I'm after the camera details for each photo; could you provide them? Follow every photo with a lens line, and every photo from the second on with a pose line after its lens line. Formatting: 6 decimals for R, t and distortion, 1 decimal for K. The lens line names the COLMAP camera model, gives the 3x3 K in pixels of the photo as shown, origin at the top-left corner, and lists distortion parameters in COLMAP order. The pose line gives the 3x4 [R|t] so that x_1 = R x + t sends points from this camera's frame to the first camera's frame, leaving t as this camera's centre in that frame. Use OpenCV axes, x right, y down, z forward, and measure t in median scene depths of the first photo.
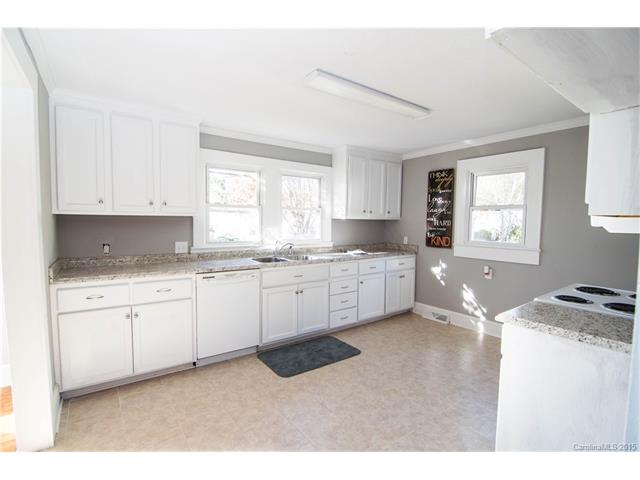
lens RADIAL K [[310.5, 0, 320.0], [0, 310.5, 240.0], [0, 0, 1]] dist [-0.001728, -0.019297]
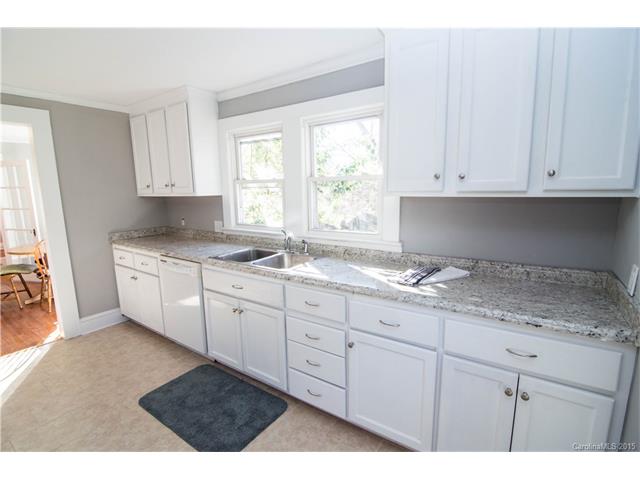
lens RADIAL K [[313.5, 0, 320.0], [0, 313.5, 240.0], [0, 0, 1]] dist [-0.002333, -0.000341]
pose [[0.330633, 0.139784, -0.933350, 0.591225], [-0.037503, 0.990135, 0.135003, -0.079493], [0.943014, -0.009633, 0.332613, 0.931854]]
